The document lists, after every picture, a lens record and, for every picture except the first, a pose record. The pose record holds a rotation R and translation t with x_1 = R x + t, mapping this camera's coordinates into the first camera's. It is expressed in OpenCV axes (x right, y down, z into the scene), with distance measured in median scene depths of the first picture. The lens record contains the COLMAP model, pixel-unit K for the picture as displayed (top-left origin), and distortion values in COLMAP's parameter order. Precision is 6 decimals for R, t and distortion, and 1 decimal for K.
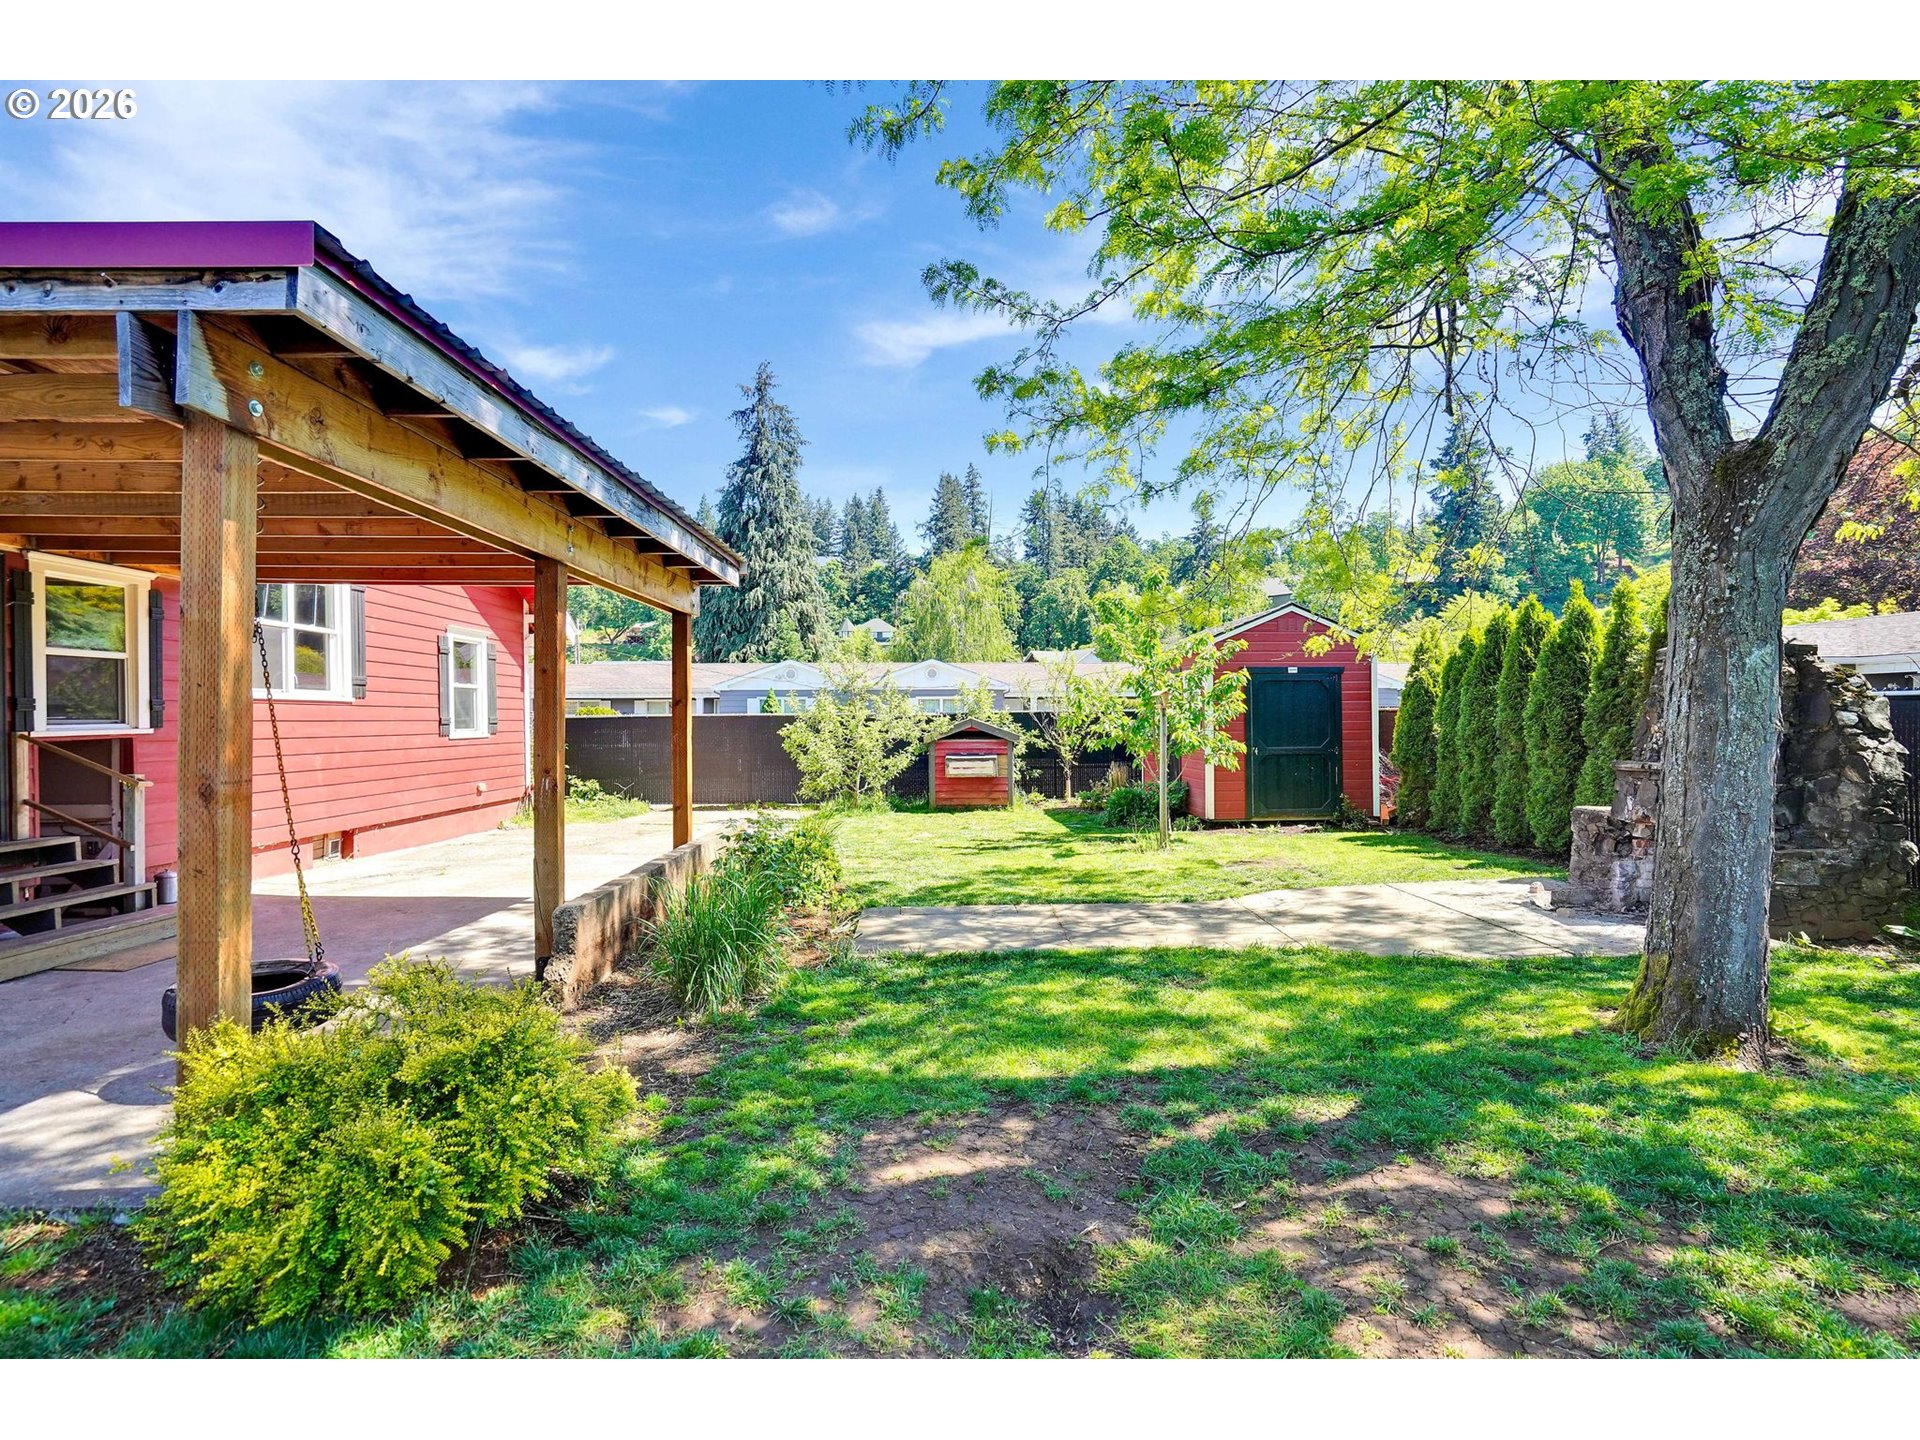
lens RADIAL K [[945.2, 0, 960.0], [0, 945.2, 720.0], [0, 0, 1]] dist [-0.020270, 0.000179]
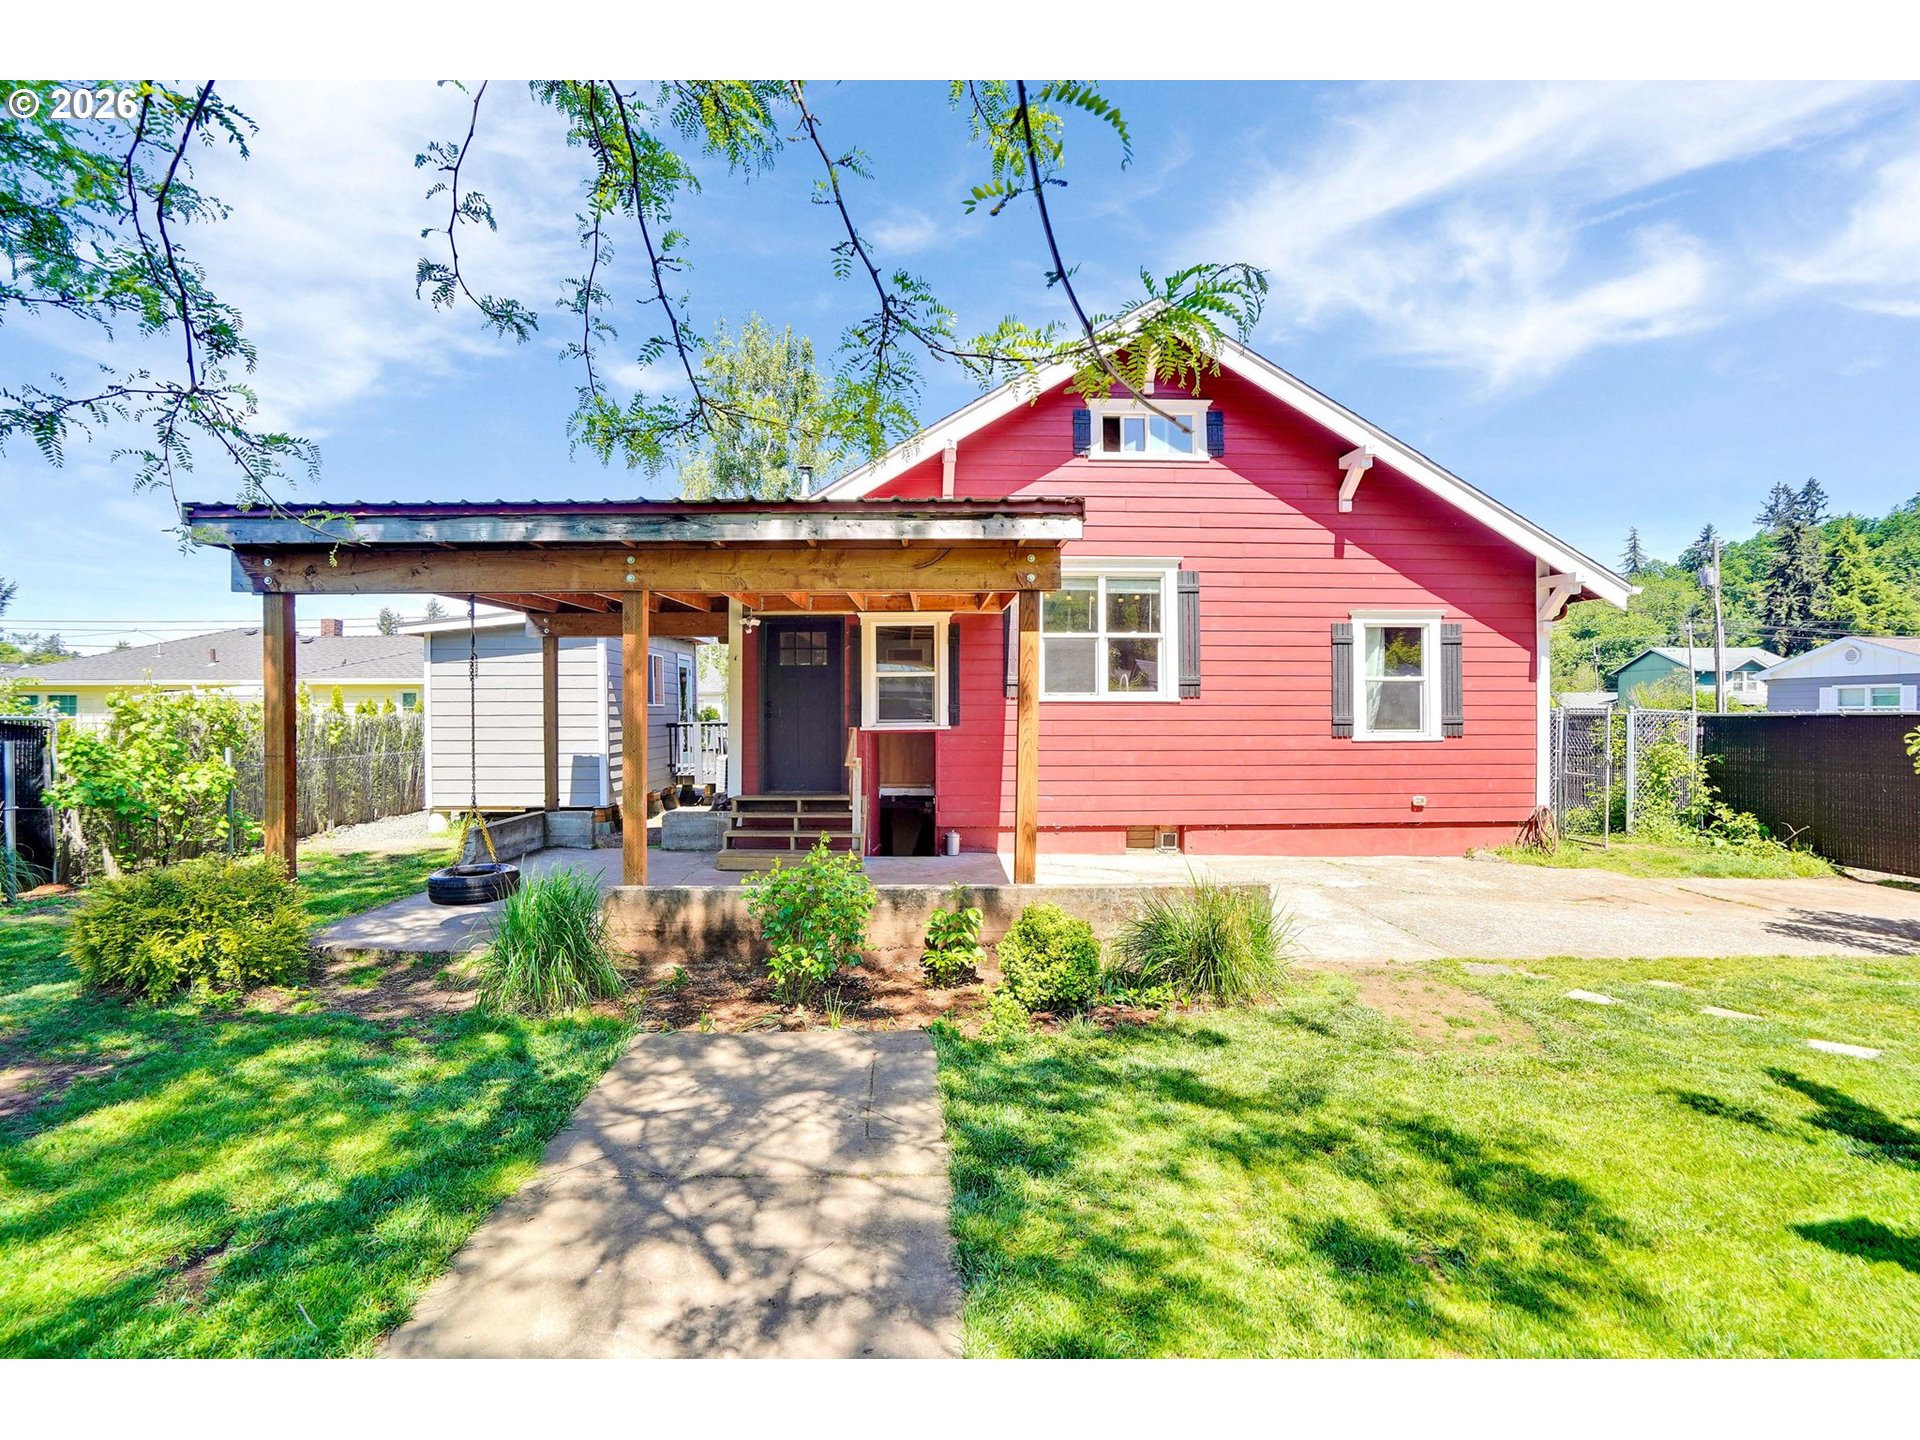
lens RADIAL K [[945.2, 0, 960.0], [0, 945.2, 720.0], [0, 0, 1]] dist [-0.020270, 0.000179]
pose [[-0.006195, 0.006417, -0.999960, 0.506559], [-0.000060, 0.999979, 0.006417, -0.007925], [0.999981, 0.000100, -0.006194, 0.982711]]
